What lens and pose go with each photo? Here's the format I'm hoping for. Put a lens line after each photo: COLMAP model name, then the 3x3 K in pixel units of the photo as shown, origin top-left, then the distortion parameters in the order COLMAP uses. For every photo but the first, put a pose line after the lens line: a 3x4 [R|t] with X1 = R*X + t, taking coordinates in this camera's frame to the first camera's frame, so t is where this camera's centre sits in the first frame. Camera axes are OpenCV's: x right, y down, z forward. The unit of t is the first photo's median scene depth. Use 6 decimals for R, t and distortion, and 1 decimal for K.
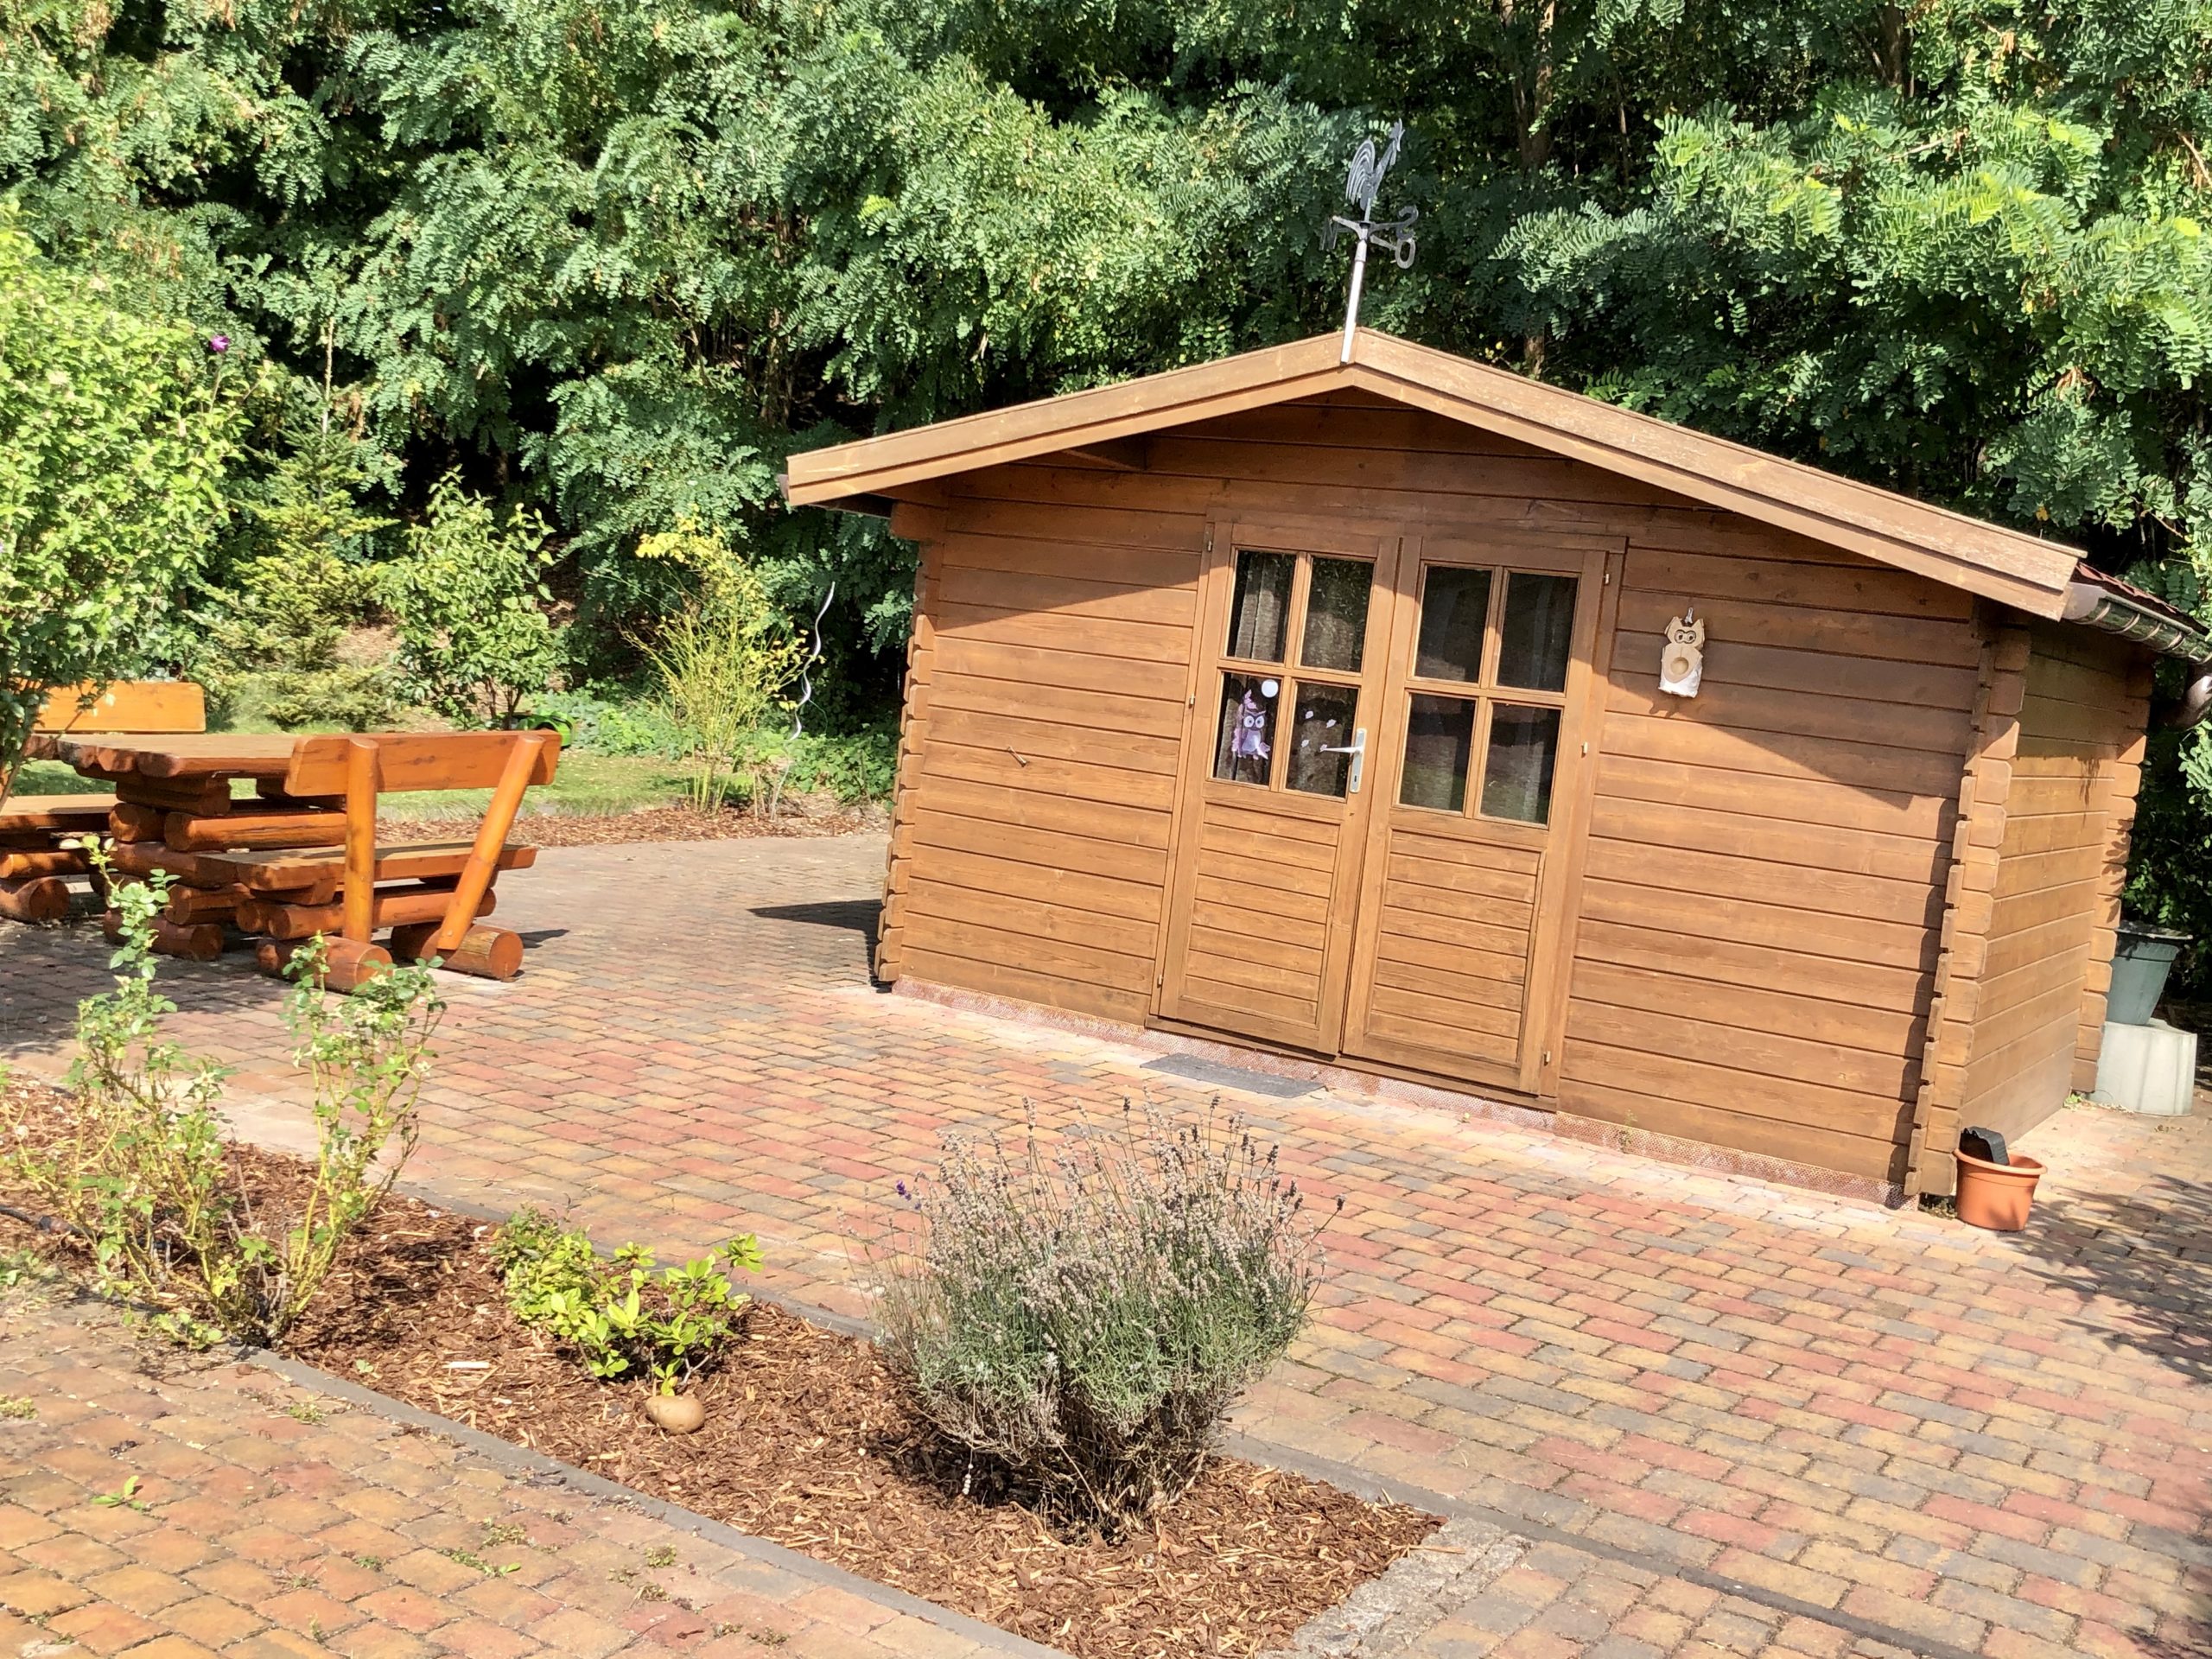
lens RADIAL K [[2320.8, 0, 1103.7], [0, 2320.8, 835.2], [0, 0, 1]] dist [-0.006993, 0.000000]
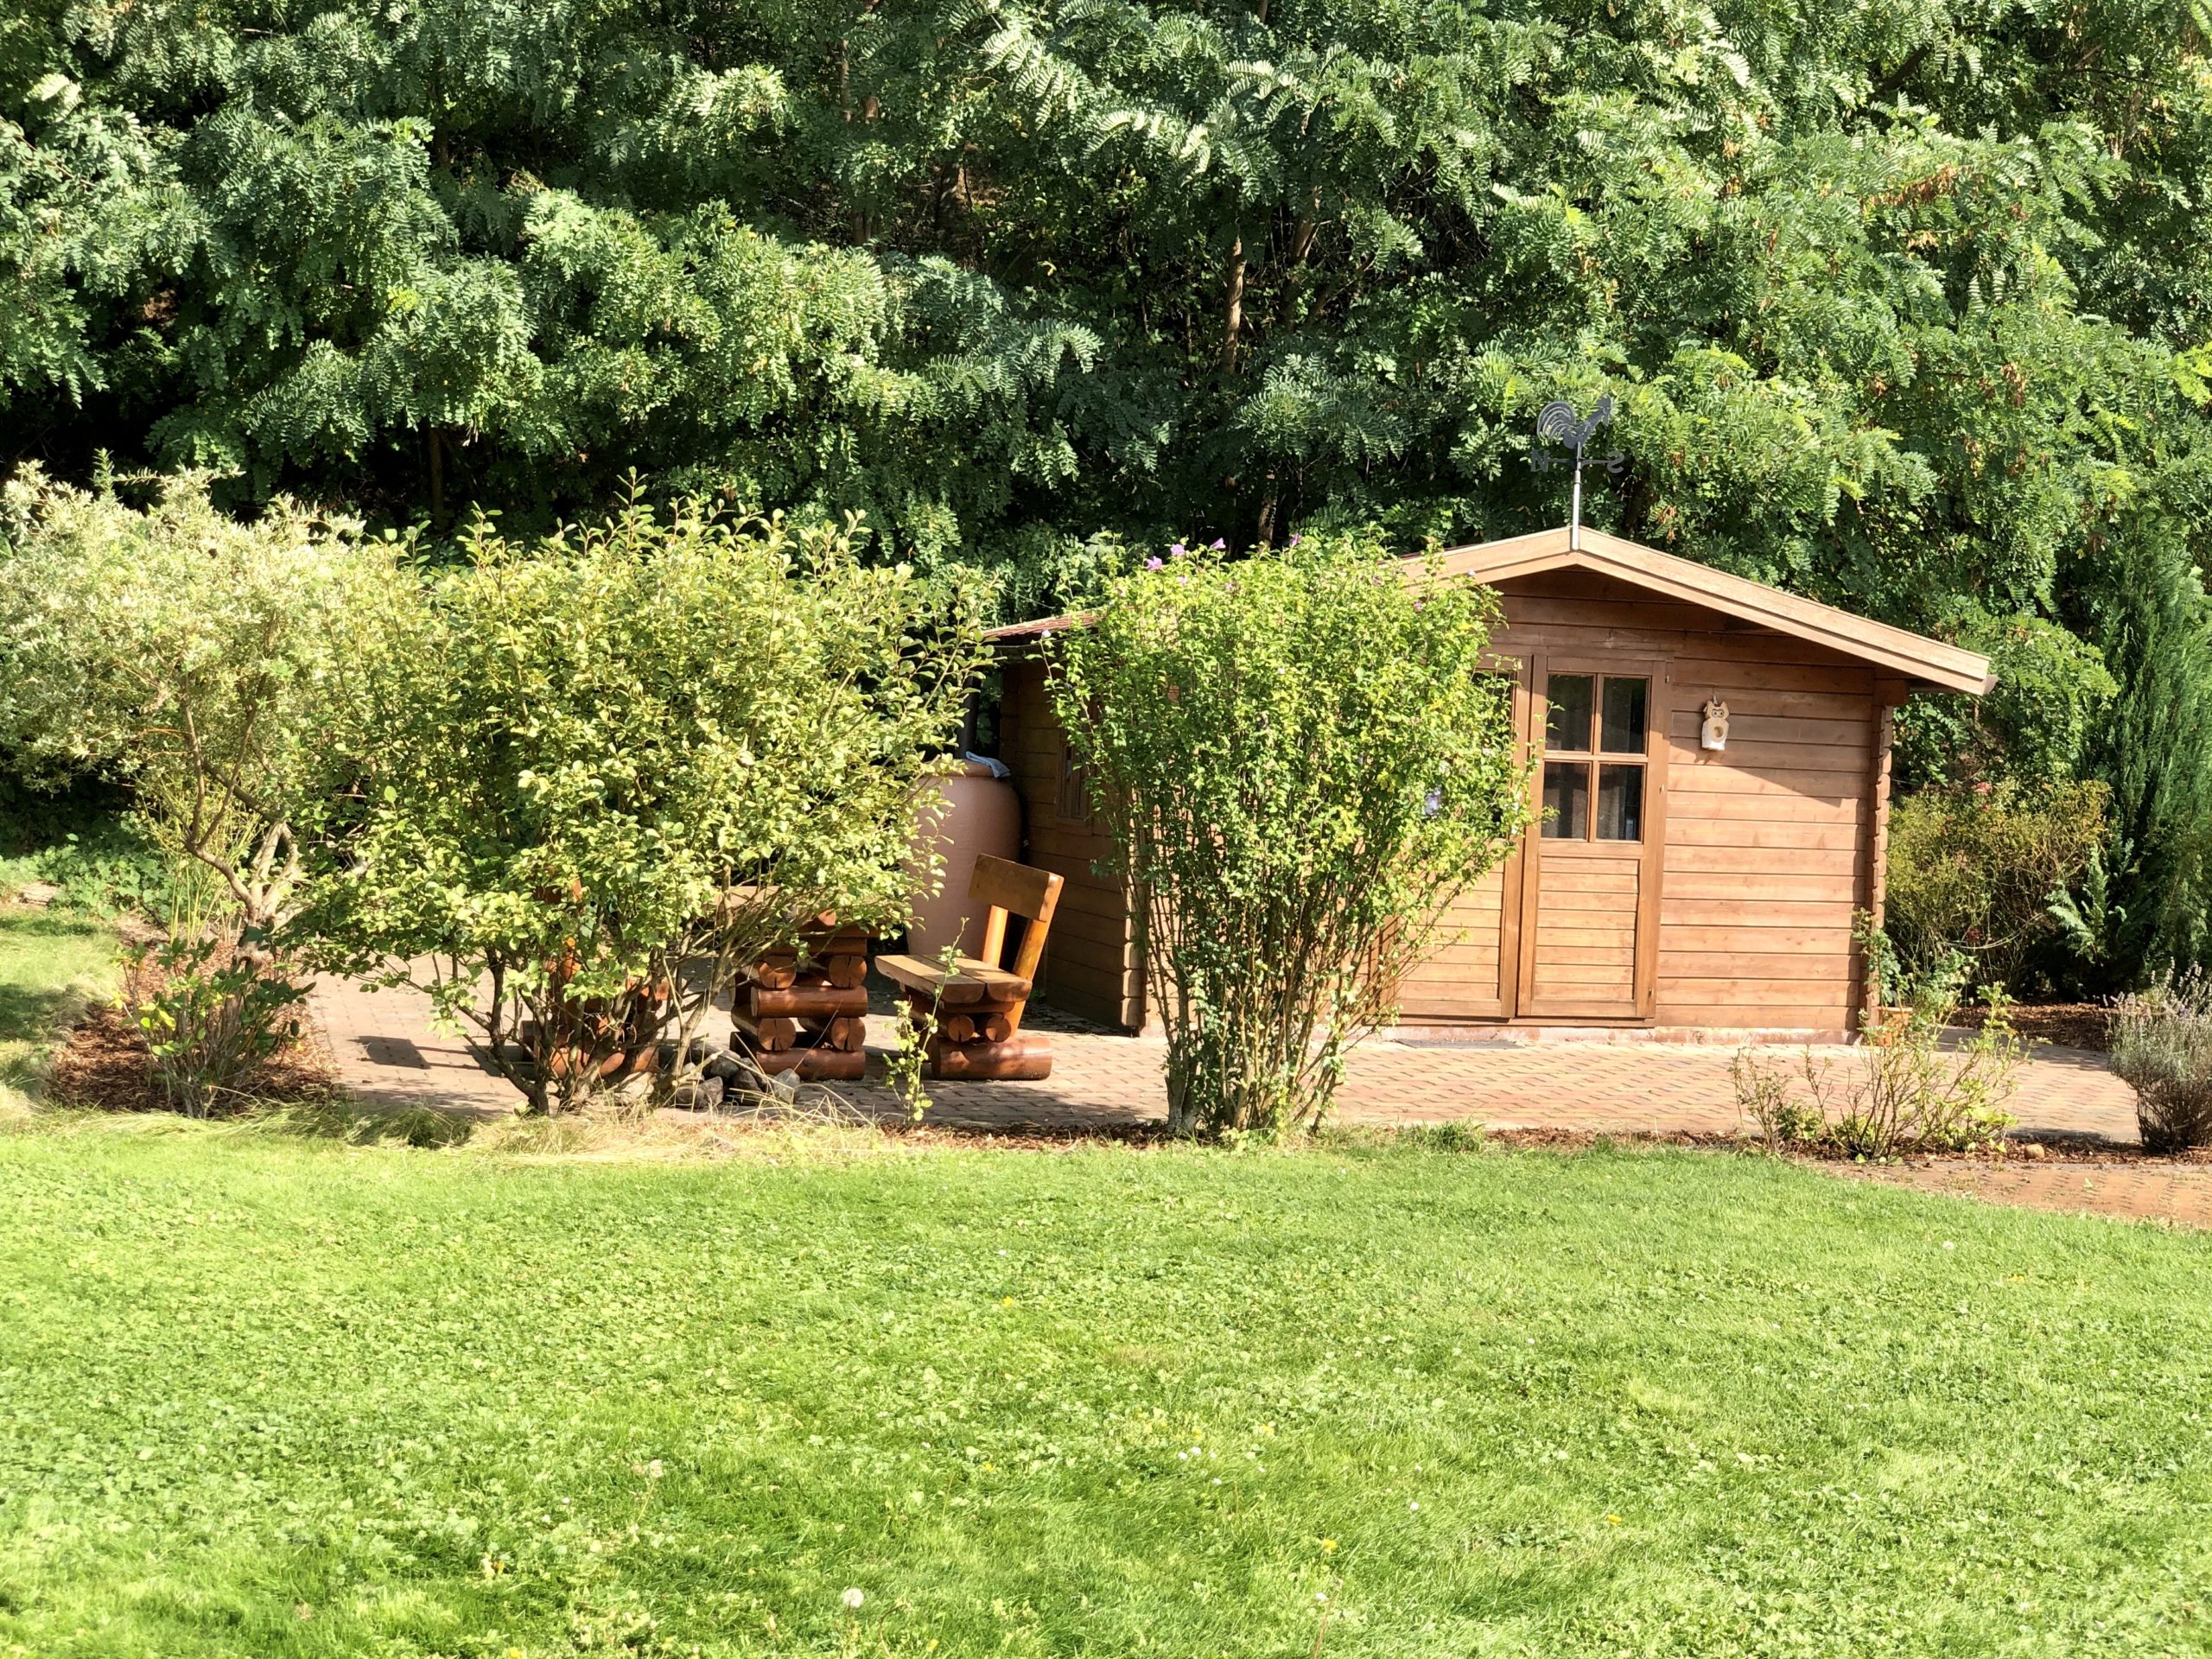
lens RADIAL K [[3312.5, 0, 1106.2], [0, 3312.5, 828.3], [0, 0, 1]] dist [-0.022915, 0.000000]
pose [[0.687500, -0.105514, 0.718478, -1.608622], [0.099022, 0.993768, 0.051189, -0.158673], [-0.719402, 0.035952, 0.693663, -0.256215]]
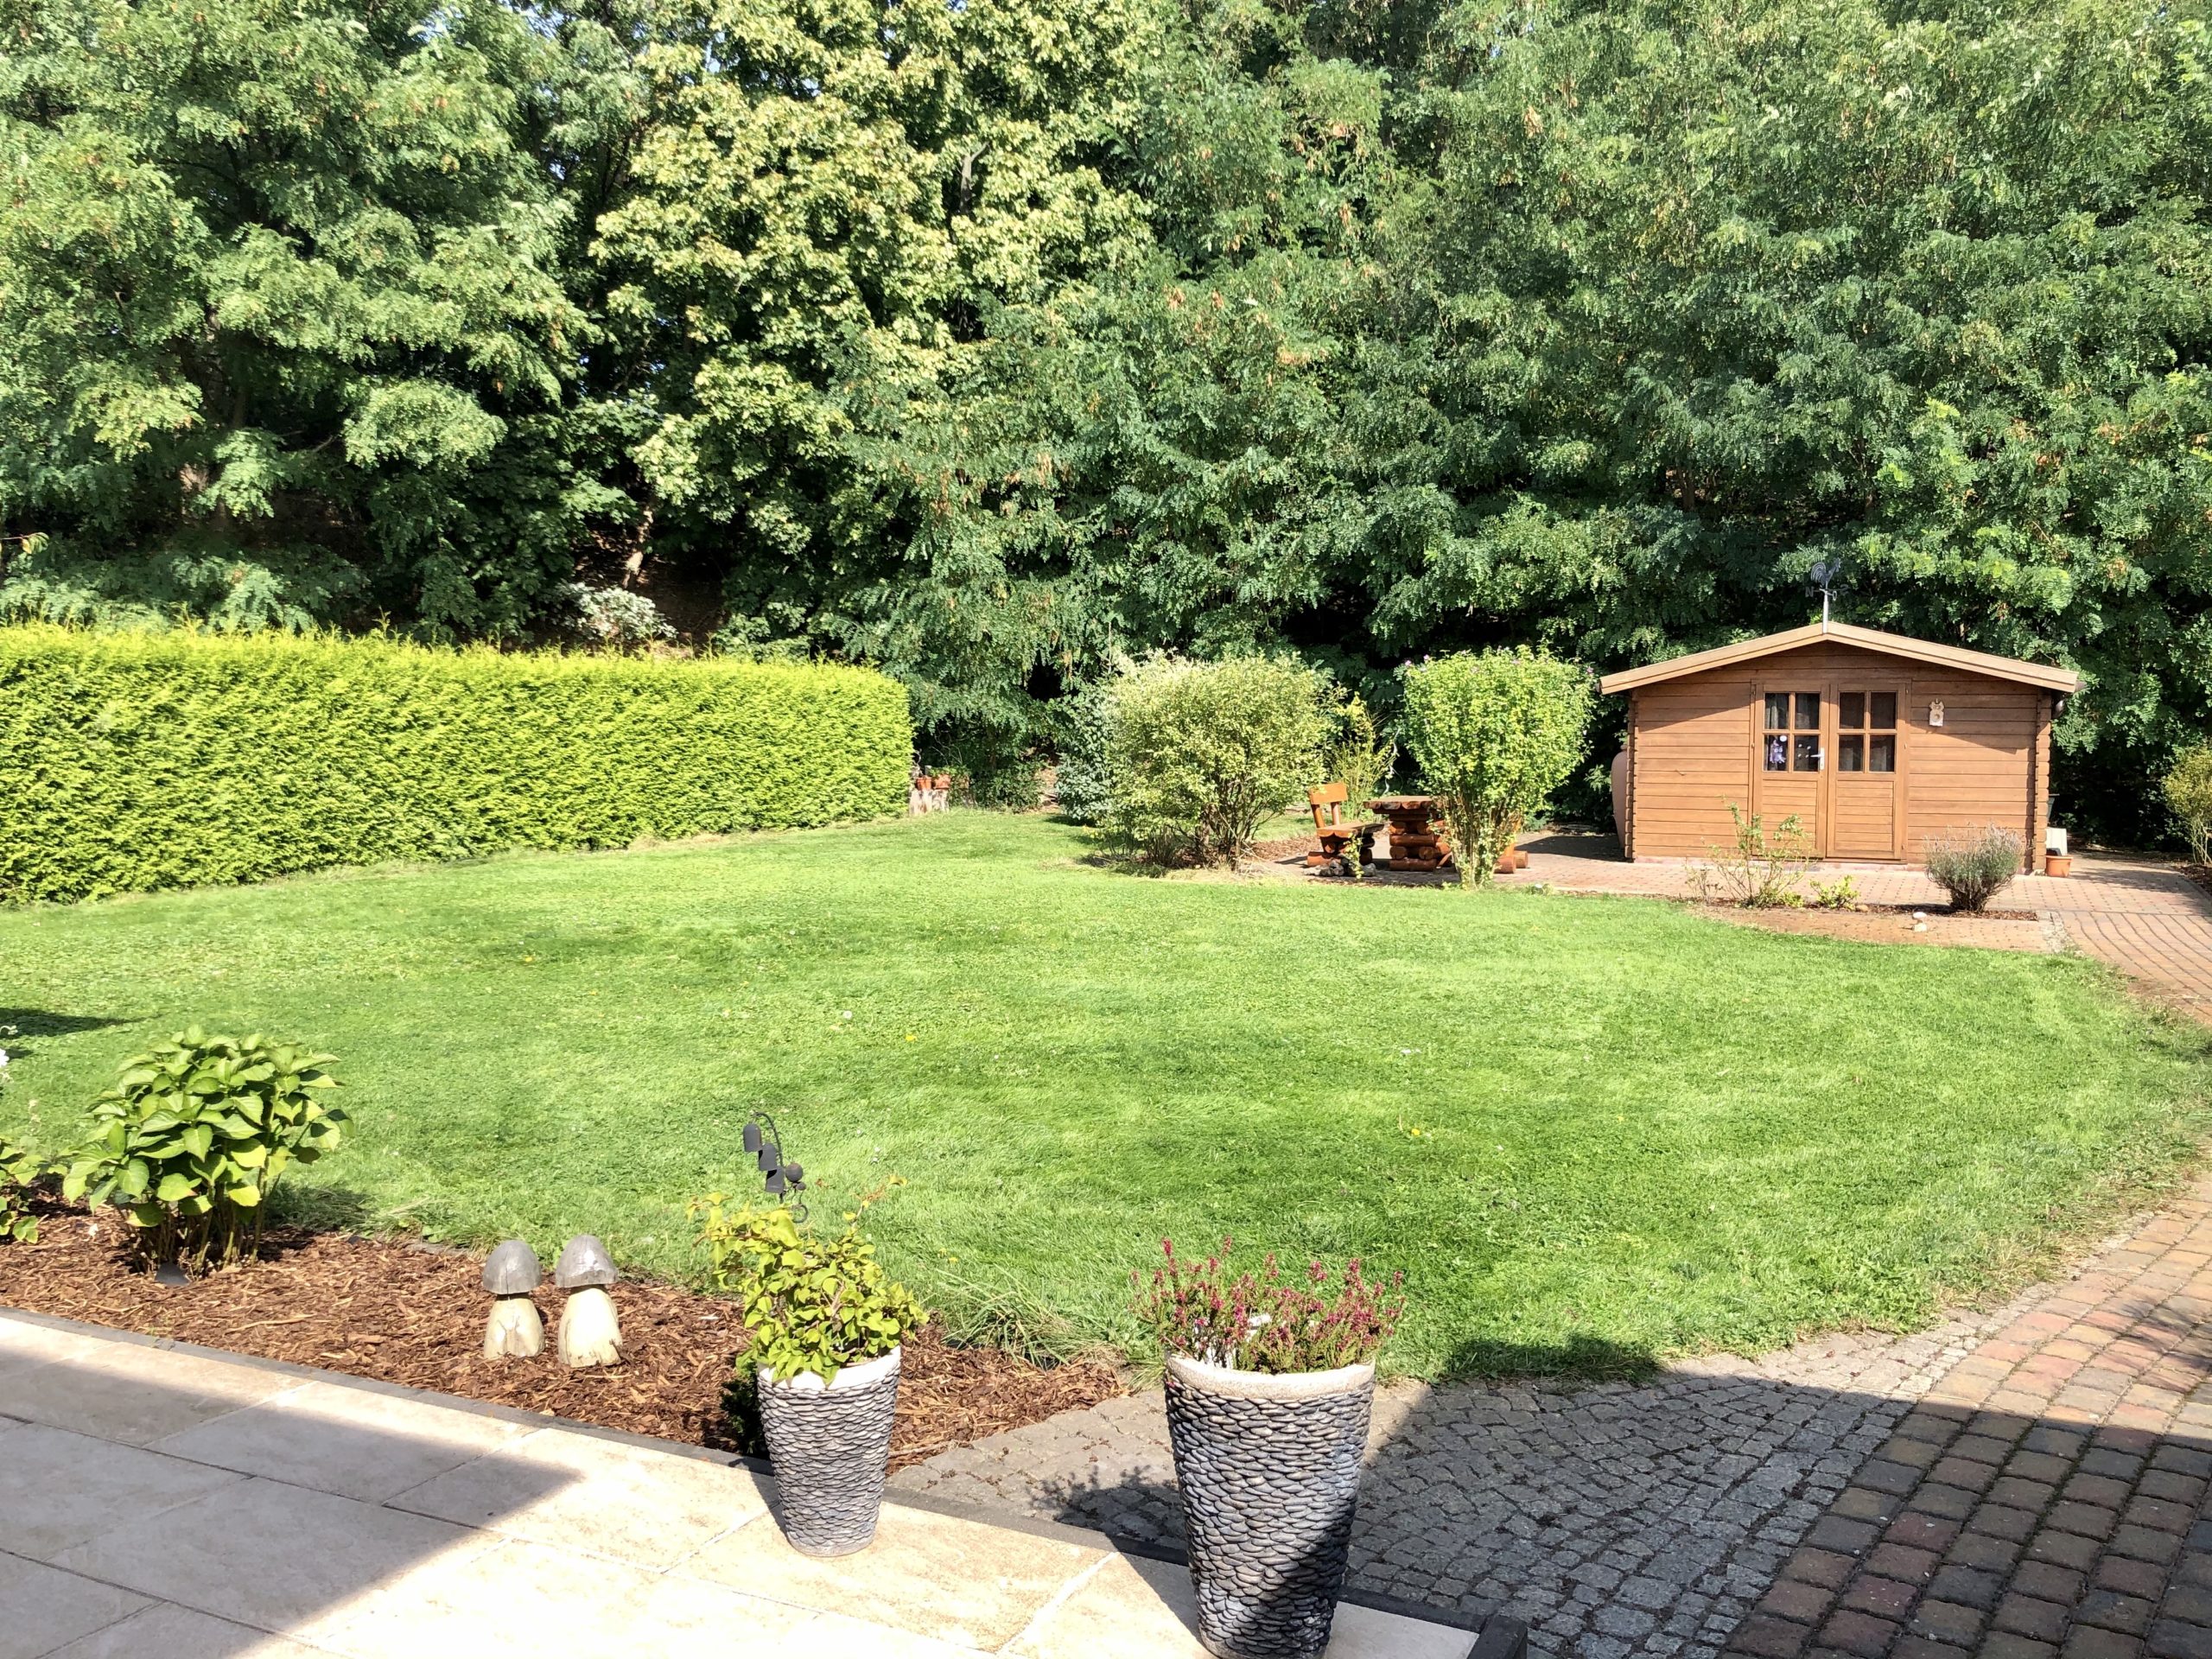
lens RADIAL K [[1818.2, 0, 1107.8], [0, 1818.2, 825.7], [0, 0, 1]] dist [-0.005282, -0.000147]
pose [[0.987555, -0.110931, 0.111488, -1.115912], [0.113669, 0.993347, -0.018488, -0.008281], [-0.108696, 0.030931, 0.993594, -1.280498]]
